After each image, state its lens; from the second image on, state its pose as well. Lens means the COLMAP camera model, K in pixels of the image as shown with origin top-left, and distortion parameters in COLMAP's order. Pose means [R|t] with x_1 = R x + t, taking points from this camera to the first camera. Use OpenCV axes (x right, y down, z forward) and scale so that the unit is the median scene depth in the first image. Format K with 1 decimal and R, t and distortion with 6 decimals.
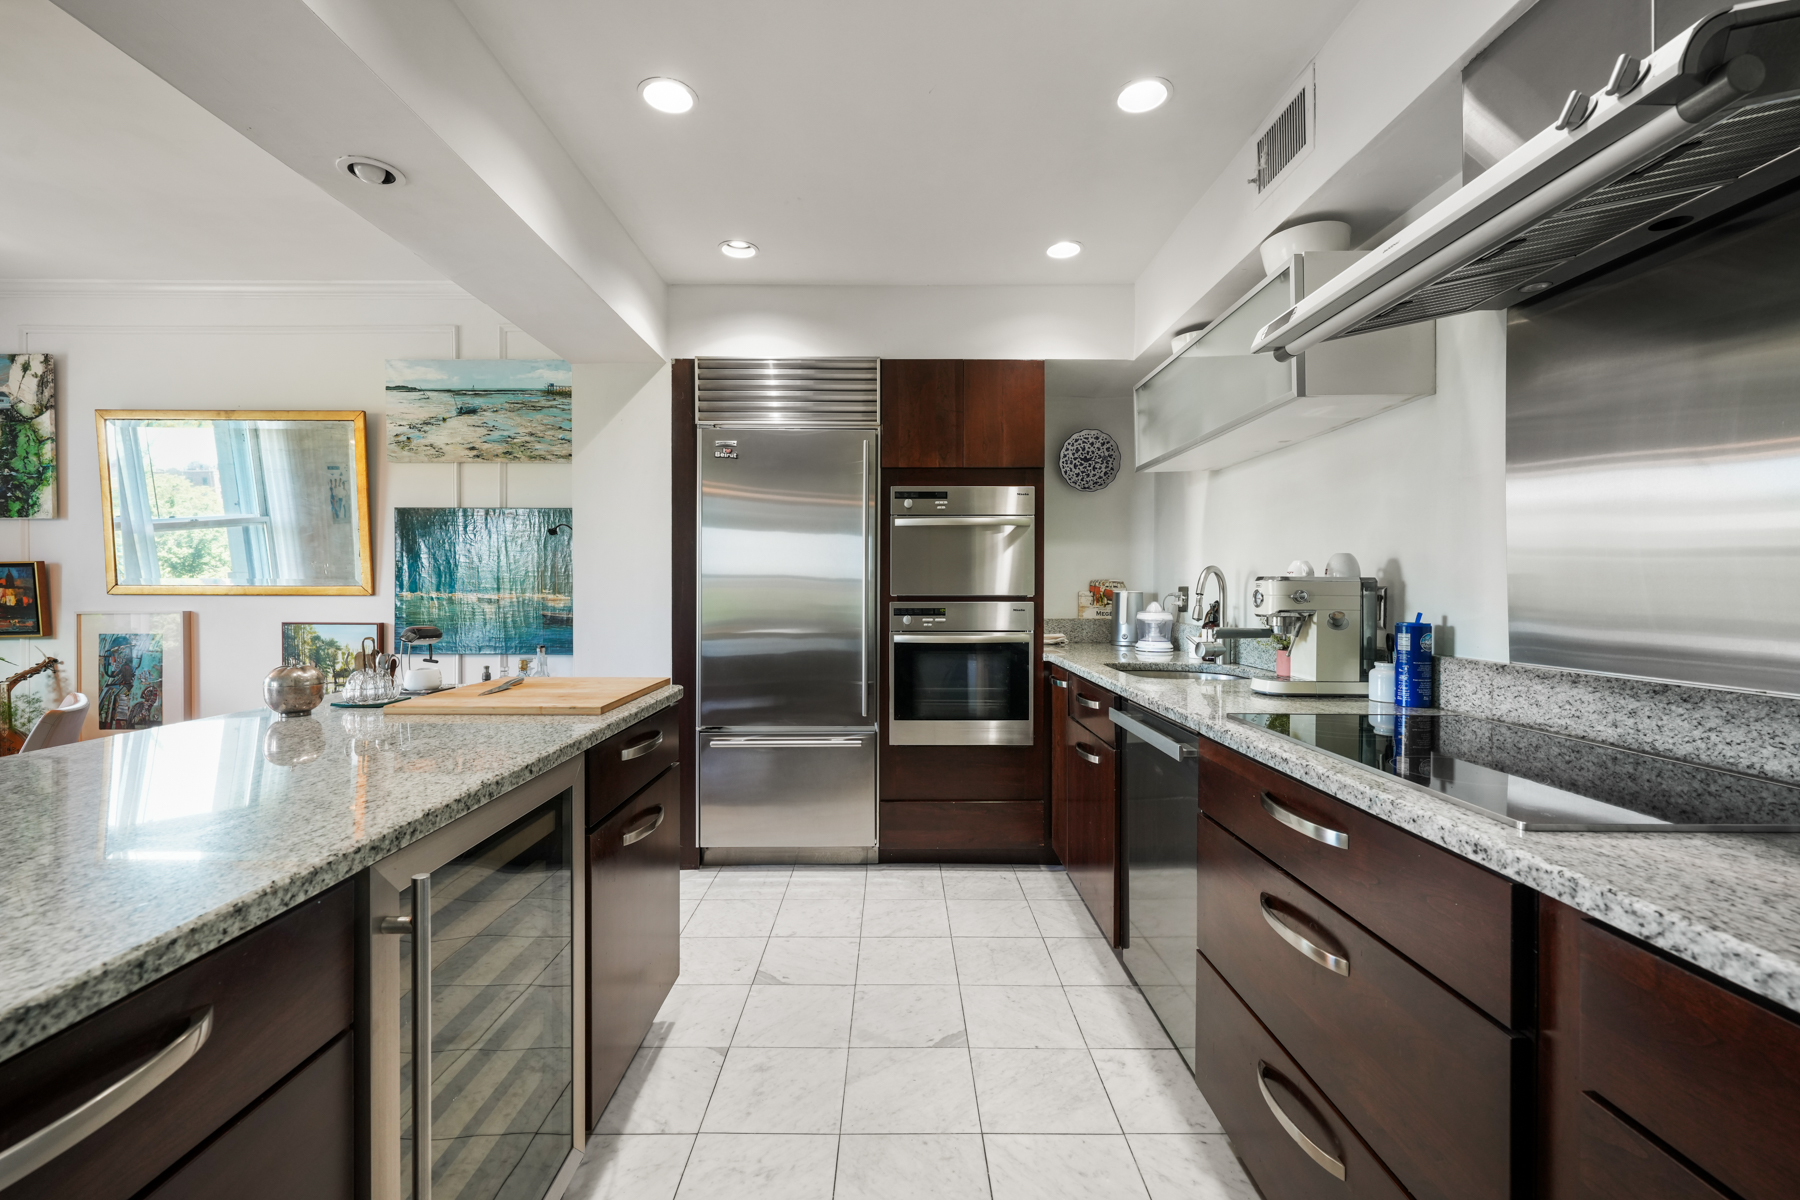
lens RADIAL K [[770.9, 0, 907.1], [0, 770.9, 590.1], [0, 0, 1]] dist [0.000283, -0.000233]
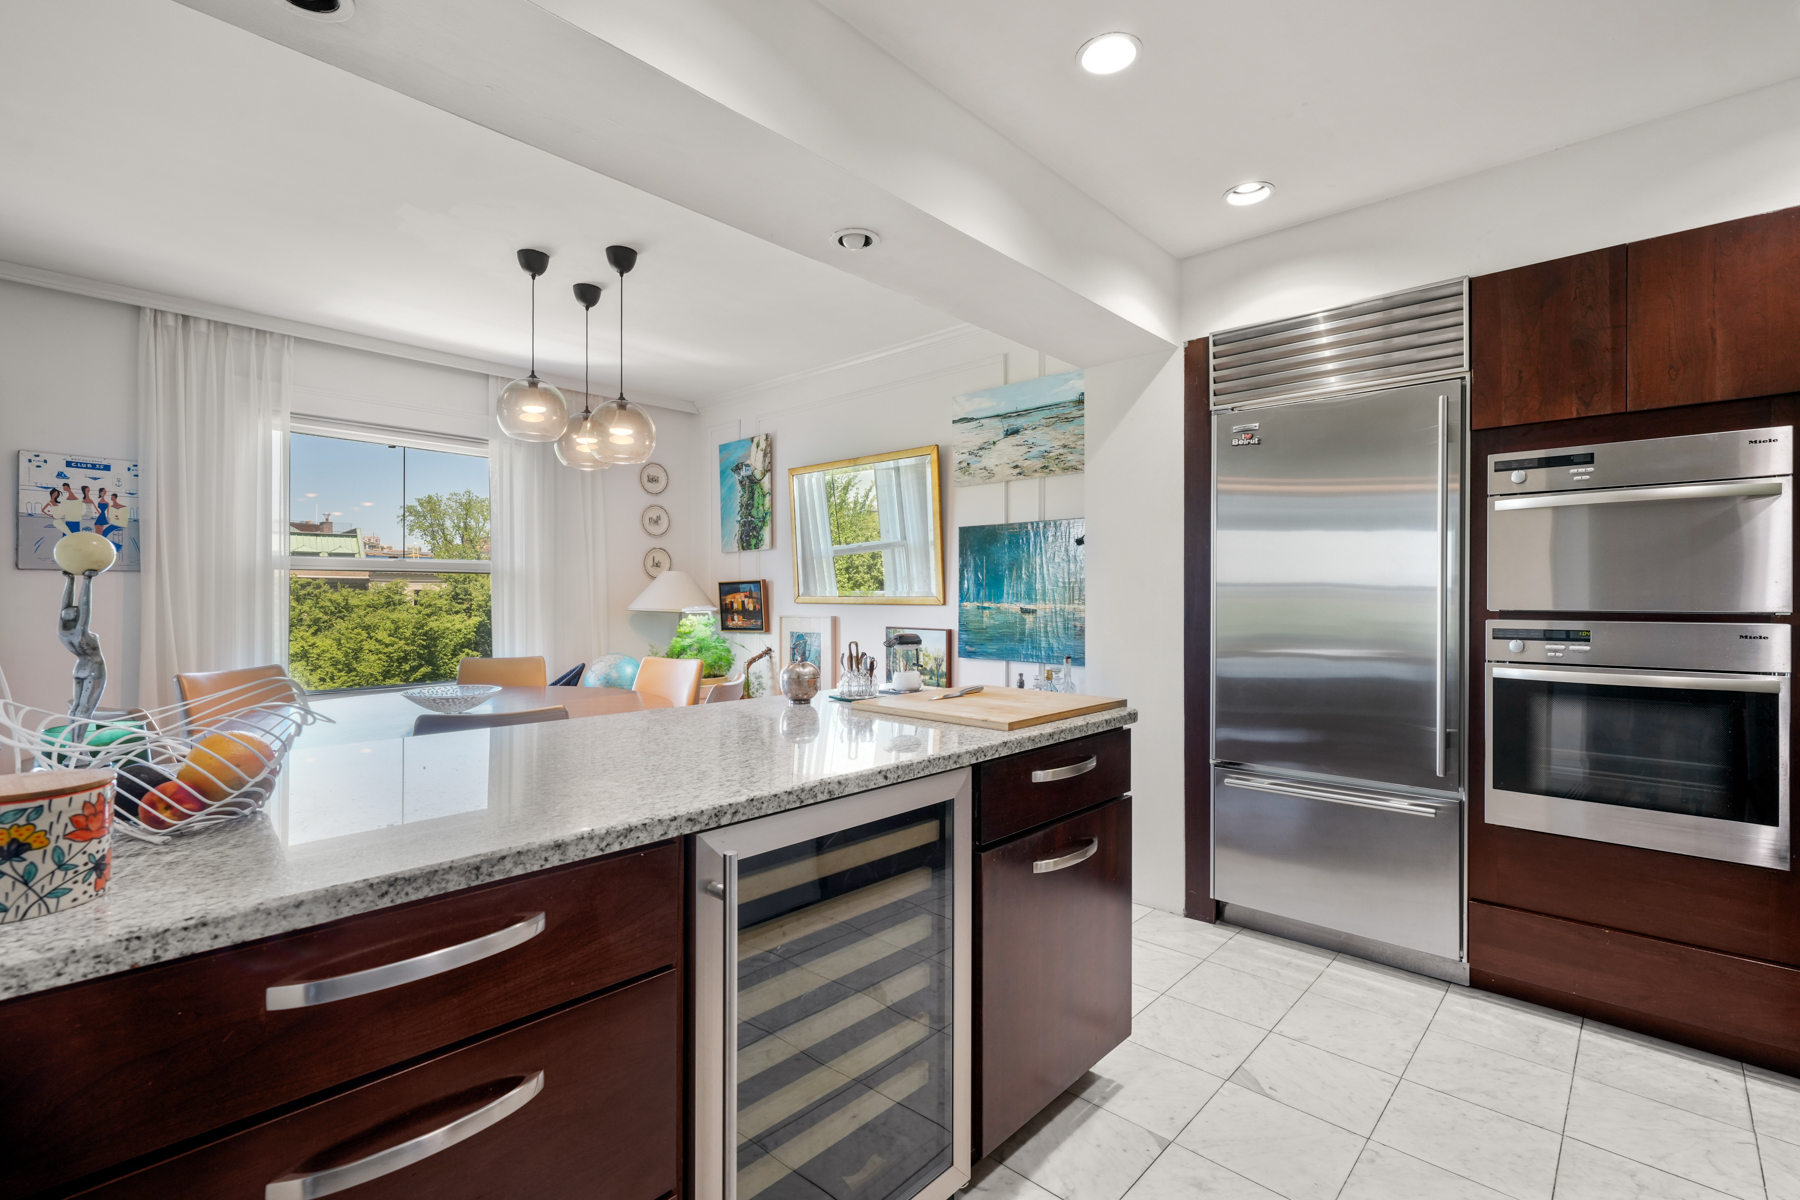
lens RADIAL K [[816.3, 0, 881.2], [0, 816.3, 596.8], [0, 0, 1]] dist [-0.000473, 0.000893]
pose [[0.716756, 0.000111, -0.697324, 0.102126], [-0.003648, 0.999987, -0.003590, -0.000589], [0.697314, 0.005117, 0.716747, 0.081457]]
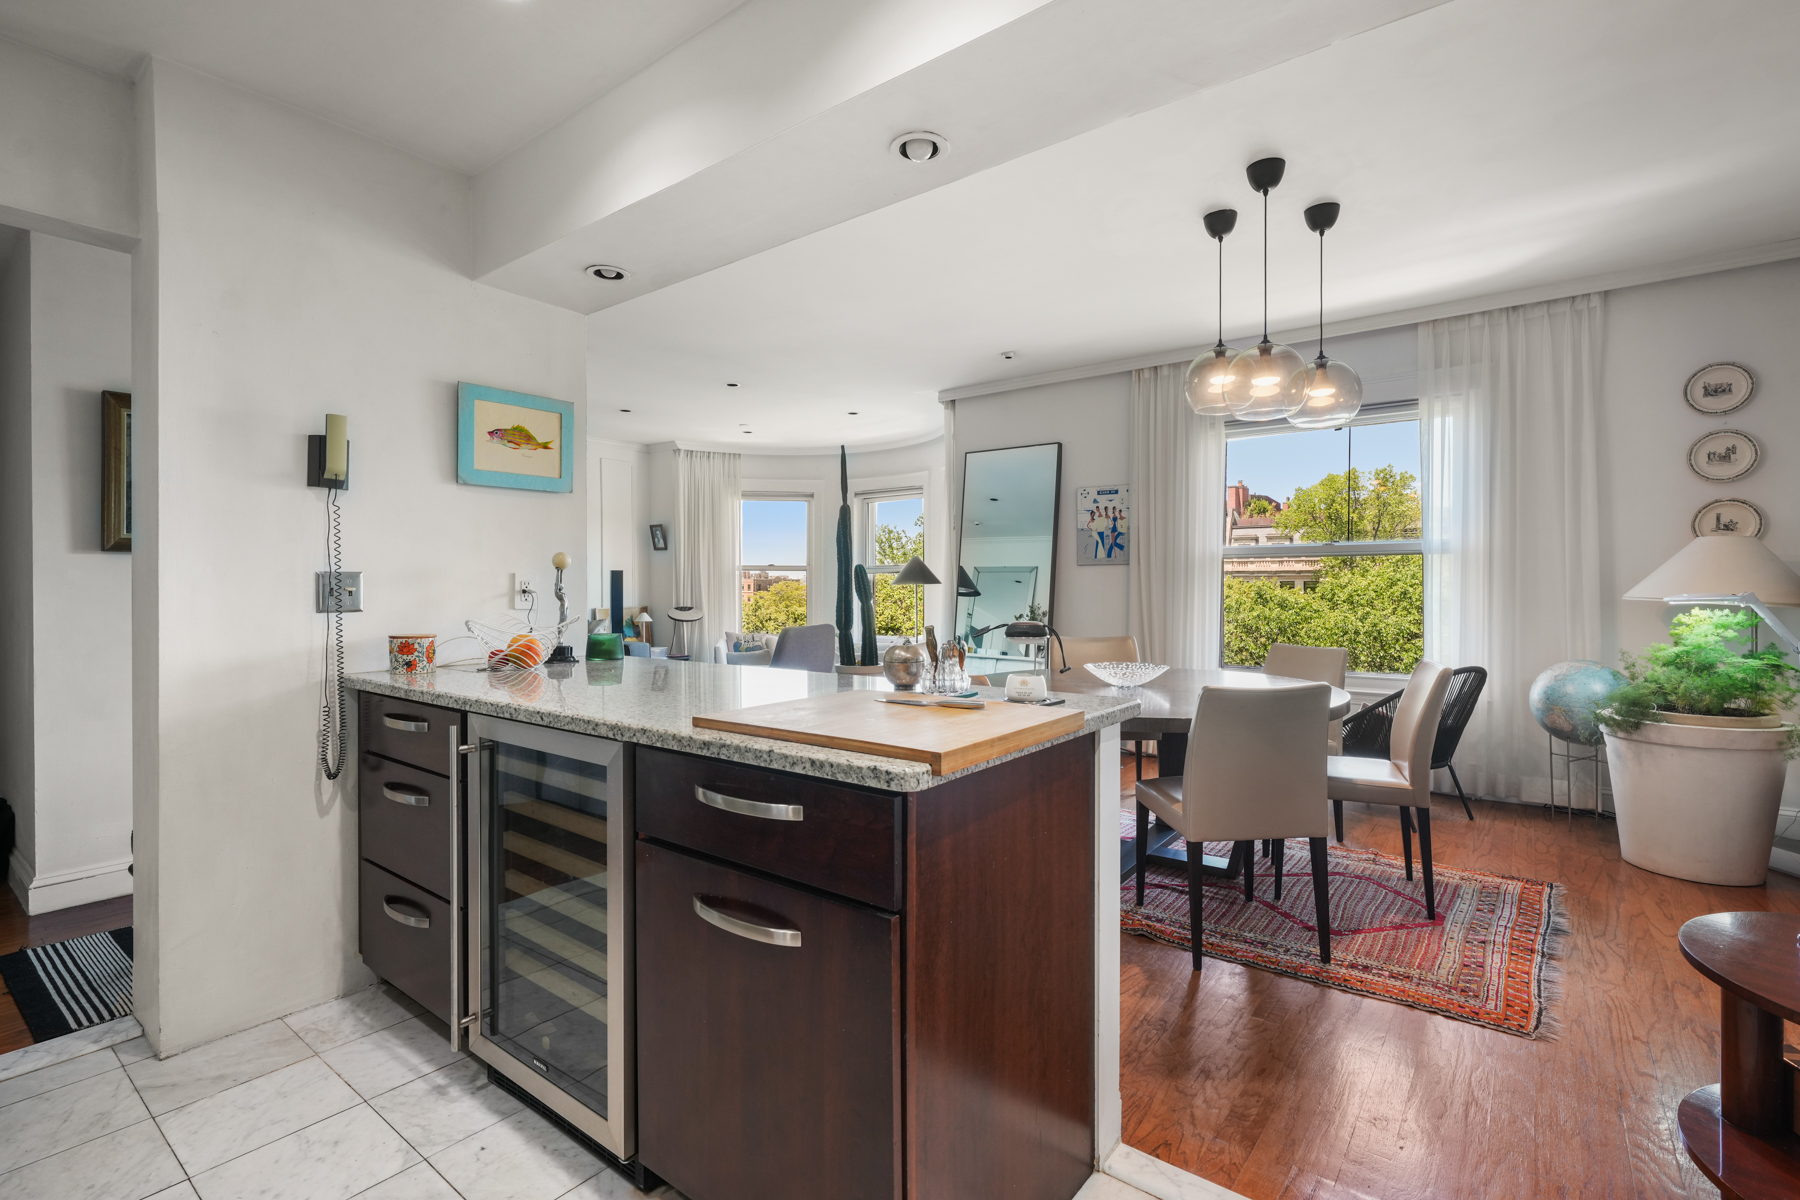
lens RADIAL K [[816.3, 0, 889.8], [0, 816.3, 593.9], [0, 0, 1]] dist [-0.000473, 0.000893]
pose [[-0.624299, 0.007550, -0.781149, 0.078011], [-0.000948, 0.999945, 0.010422, 0.005746], [0.781185, 0.007247, -0.624258, 0.875894]]
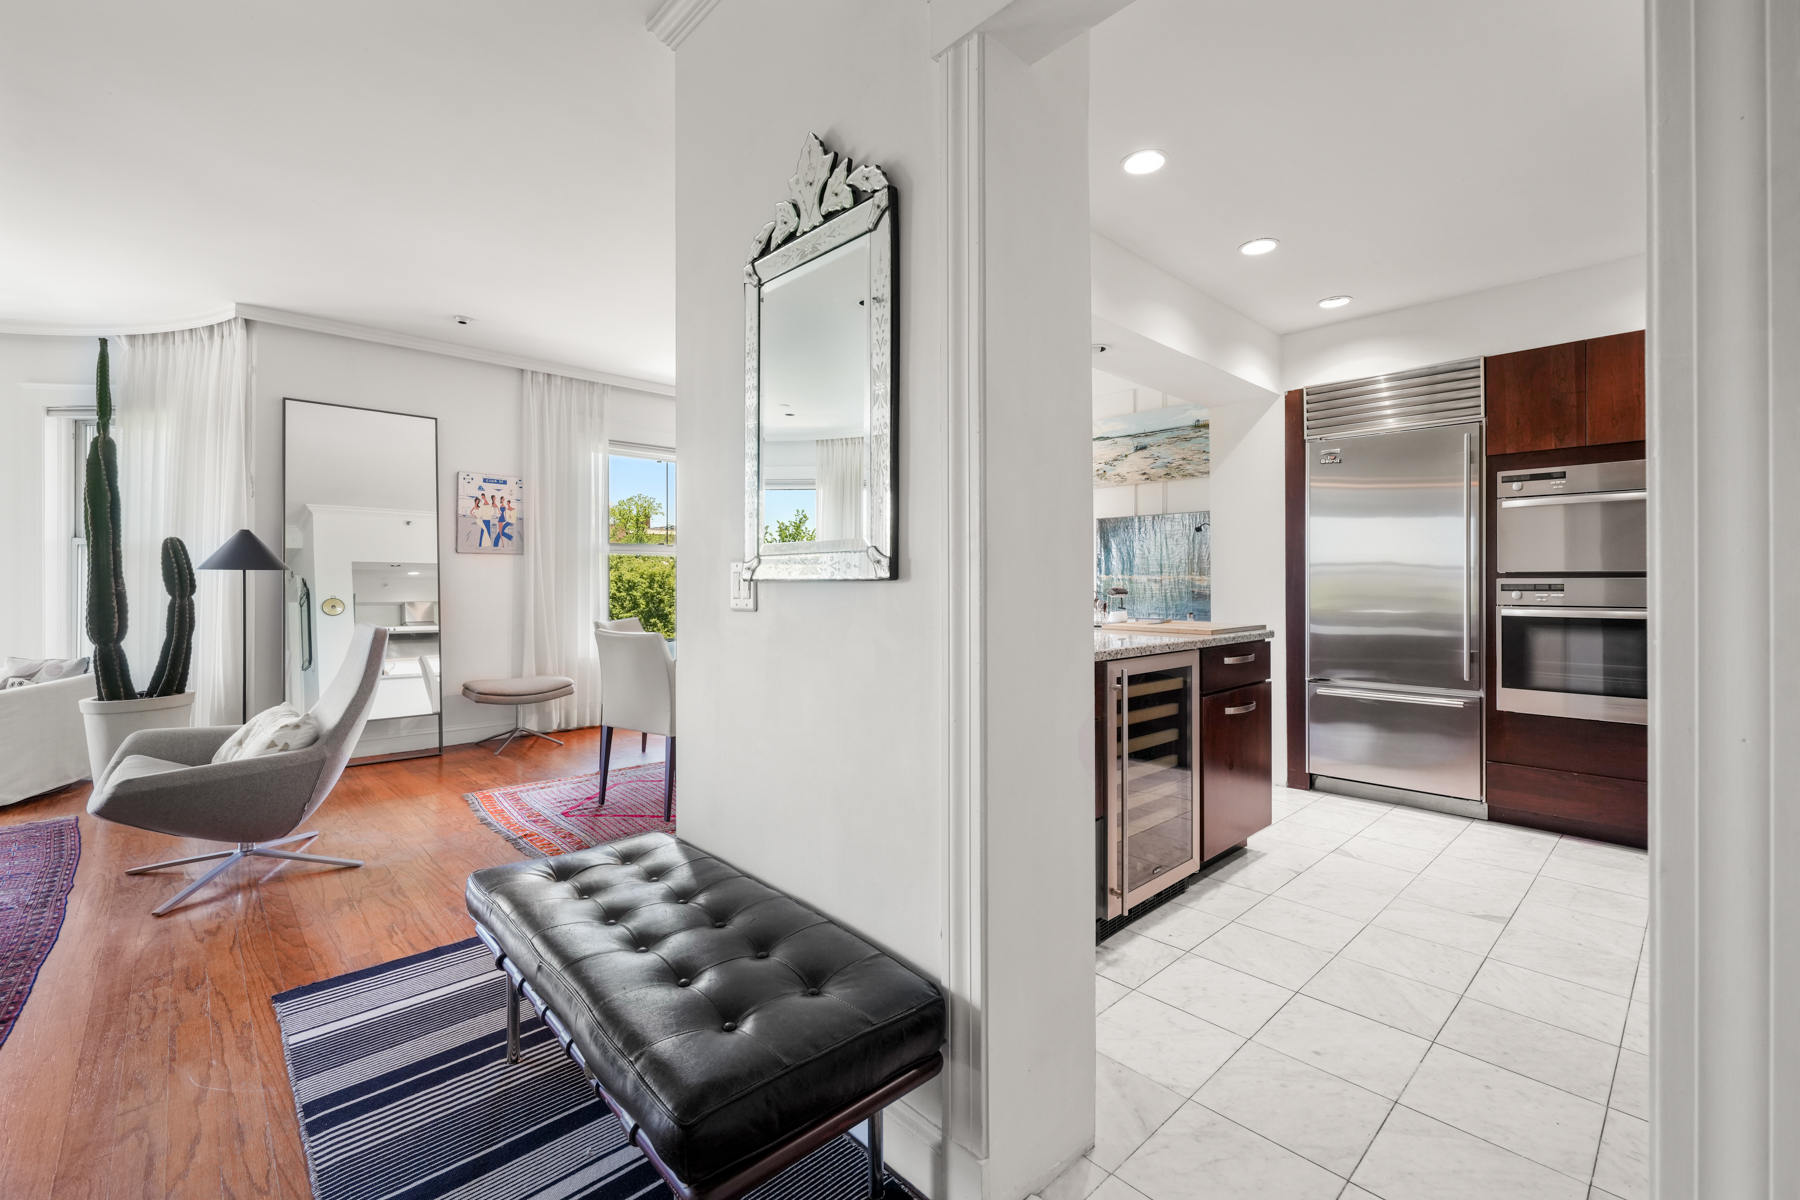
lens RADIAL K [[770.9, 0, 889.3], [0, 770.9, 579.0], [0, 0, 1]] dist [0.000283, -0.000233]
pose [[0.672087, -0.003805, -0.740463, 0.207692], [-0.001485, 0.999978, -0.006486, 0.024687], [0.740471, 0.005458, 0.672066, -0.364089]]
